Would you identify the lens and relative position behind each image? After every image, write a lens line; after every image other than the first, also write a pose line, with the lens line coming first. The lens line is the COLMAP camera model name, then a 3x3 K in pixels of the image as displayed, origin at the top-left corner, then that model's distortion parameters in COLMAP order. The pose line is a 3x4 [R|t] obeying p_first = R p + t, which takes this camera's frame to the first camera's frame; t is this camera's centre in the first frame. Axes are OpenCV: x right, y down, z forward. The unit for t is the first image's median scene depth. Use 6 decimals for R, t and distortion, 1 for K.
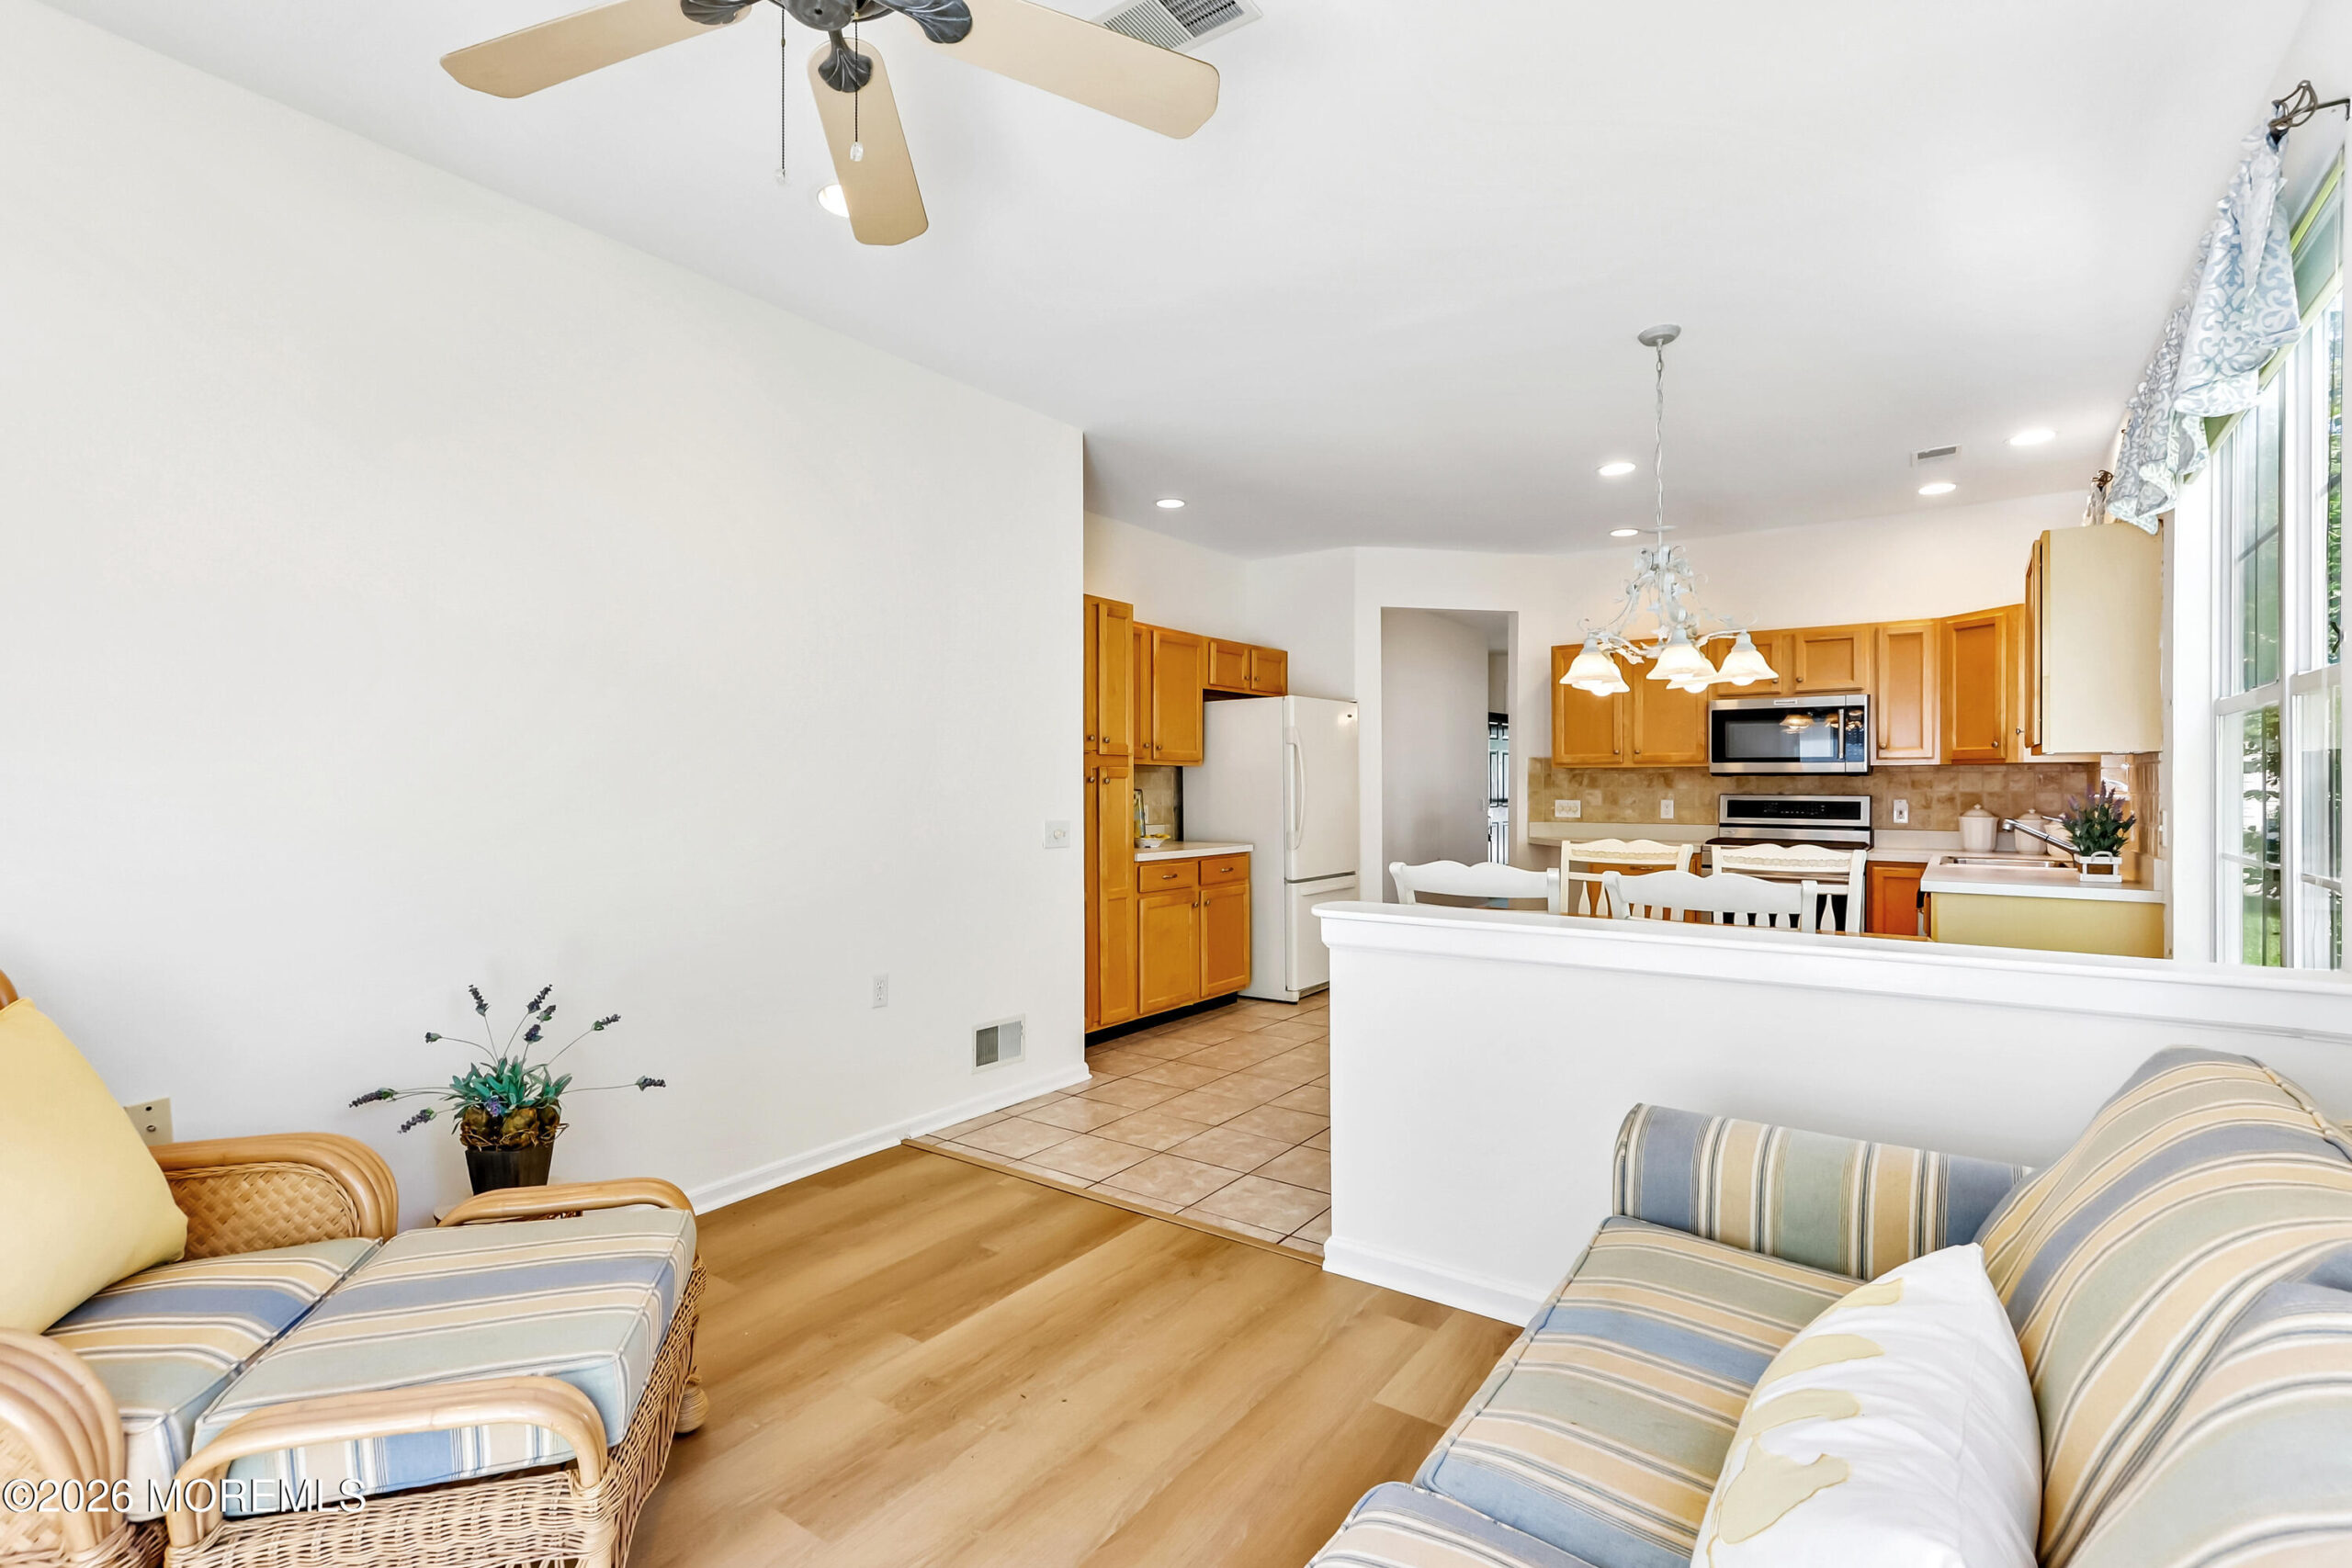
lens RADIAL K [[1086.0, 0, 1157.1], [0, 1086.0, 783.5], [0, 0, 1]] dist [-0.003302, 0.004655]
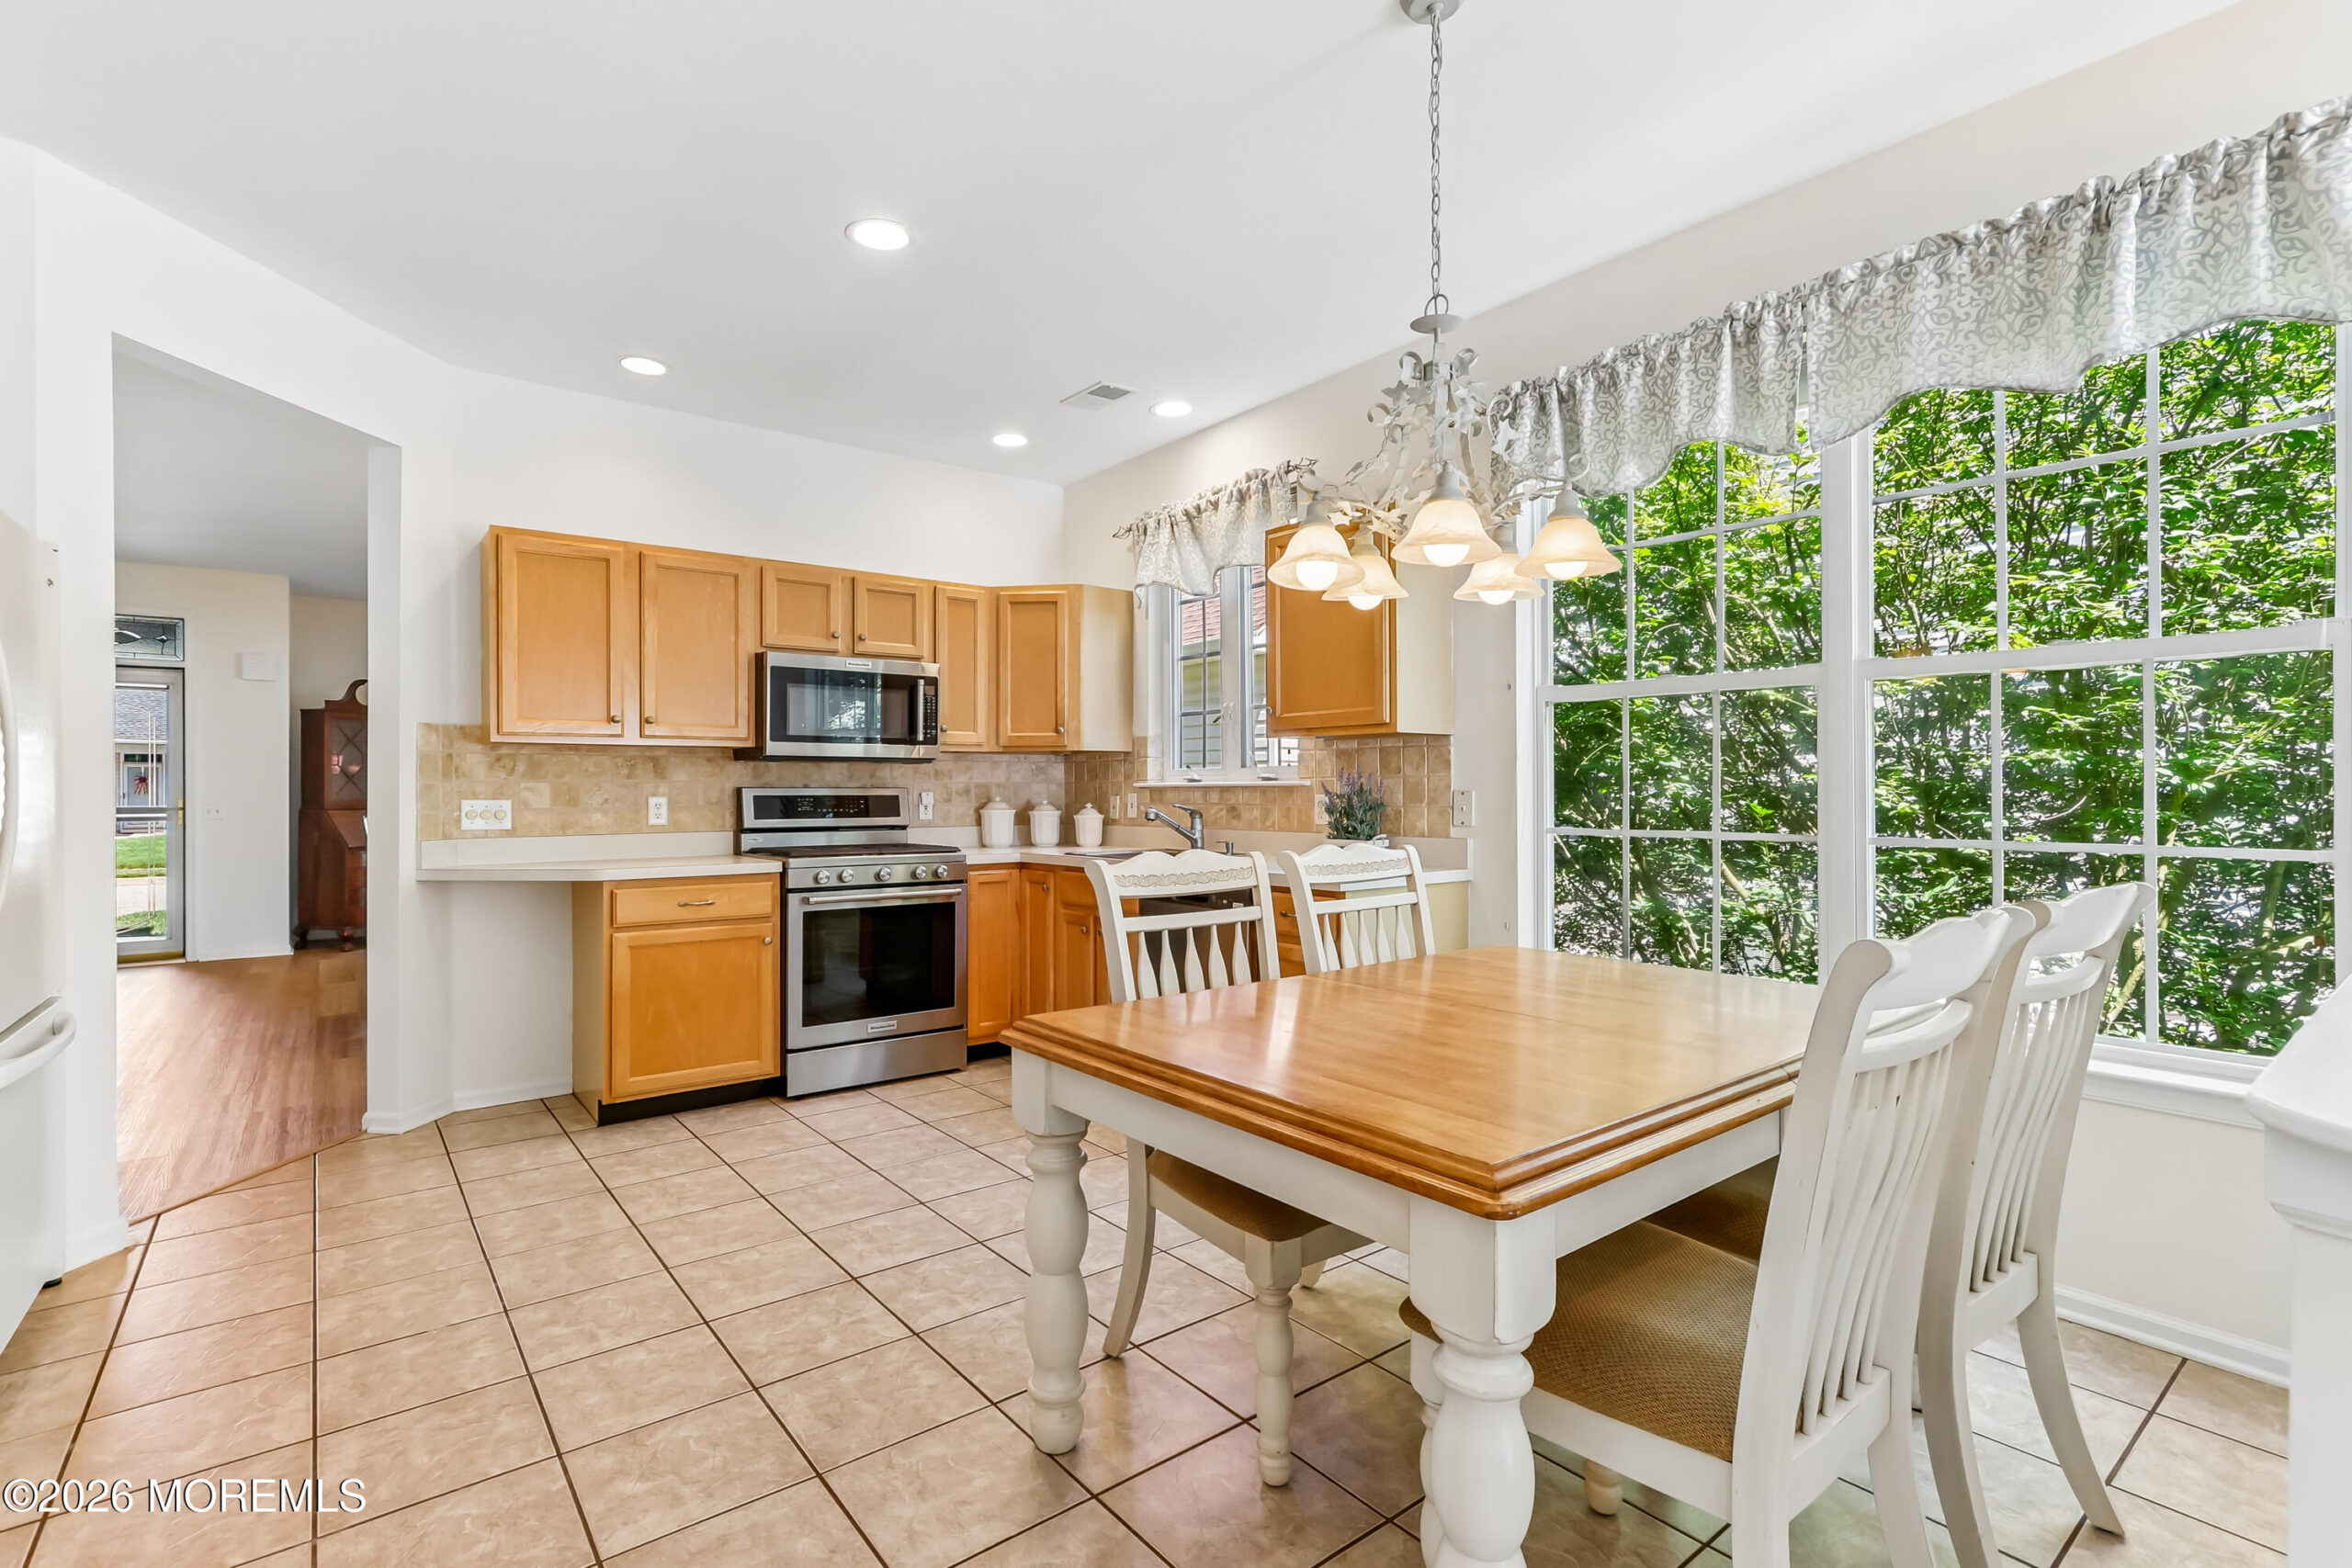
lens RADIAL K [[1086.0, 0, 1157.7], [0, 1086.0, 784.5], [0, 0, 1]] dist [-0.003302, 0.004655]
pose [[0.276955, 0.001692, 0.960881, -0.094424], [0.003158, 0.999991, -0.002672, 0.012117], [-0.960878, 0.003775, 0.276947, 0.605548]]
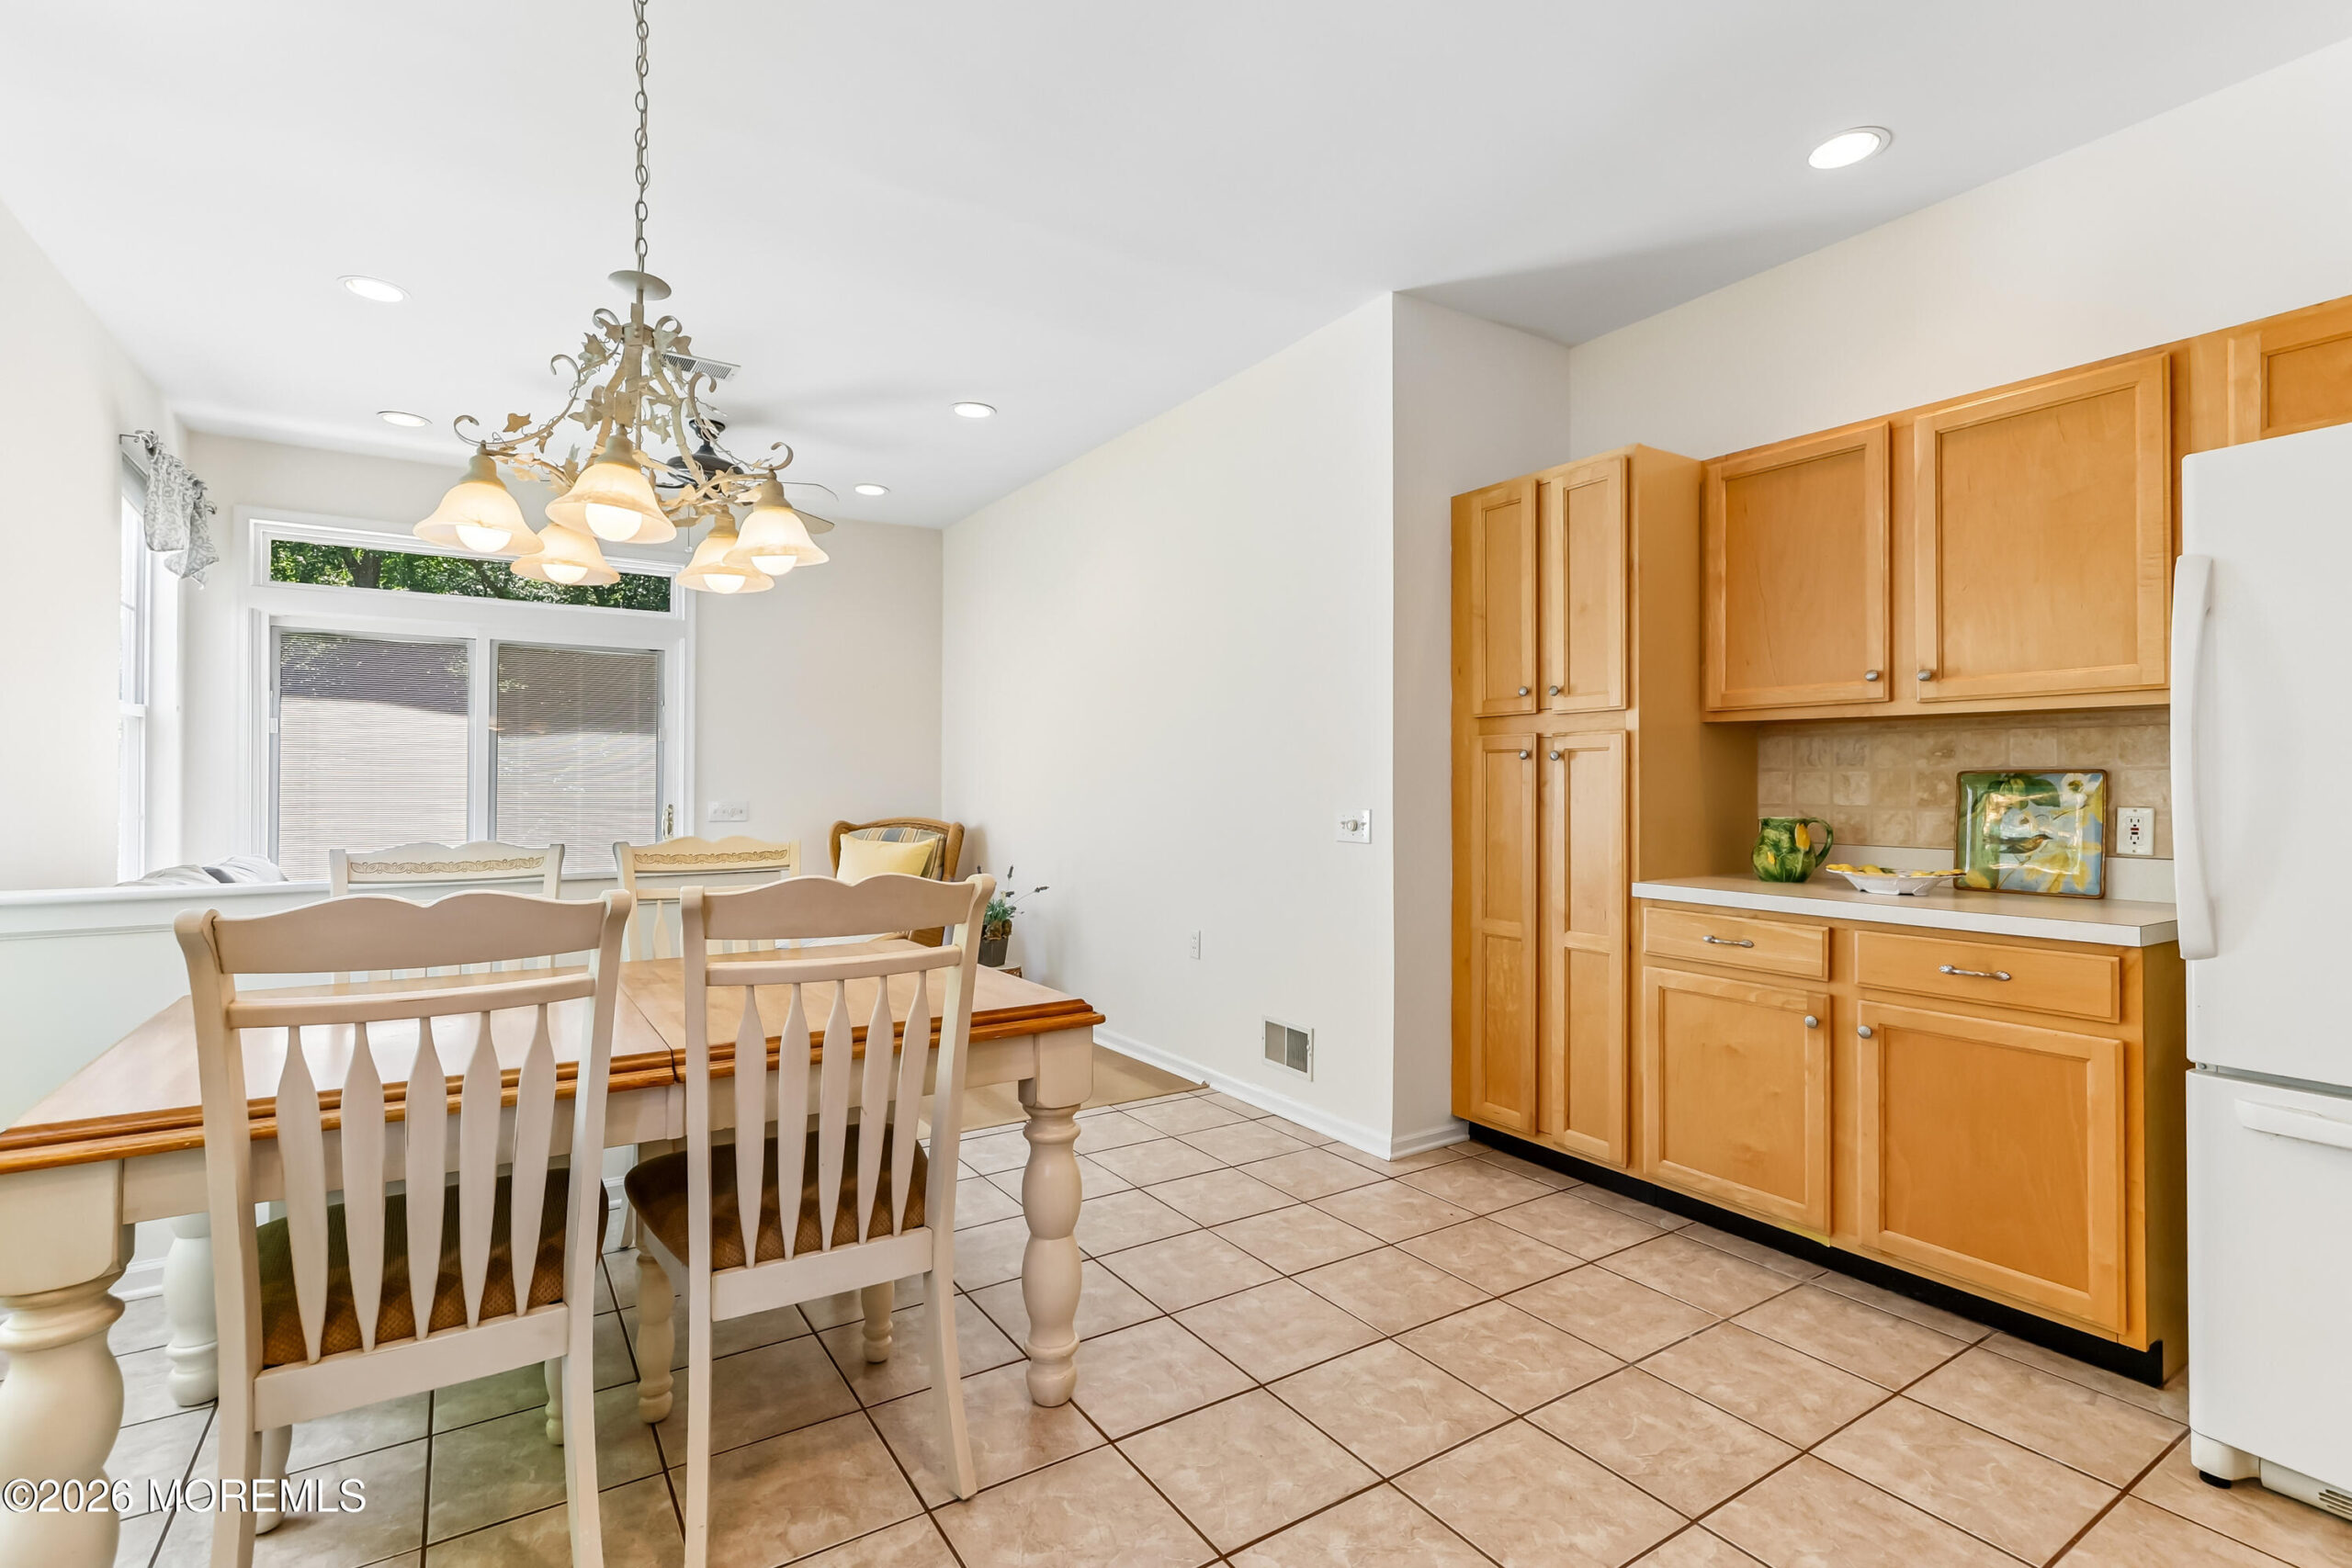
lens RADIAL K [[1086.0, 0, 1160.0], [0, 1086.0, 780.7], [0, 0, 1]] dist [-0.003302, 0.004655]
pose [[-0.361599, -0.003056, -0.932329, 0.546104], [-0.001290, 0.999995, -0.002777, 0.011904], [0.932333, 0.000198, -0.361602, 0.893949]]
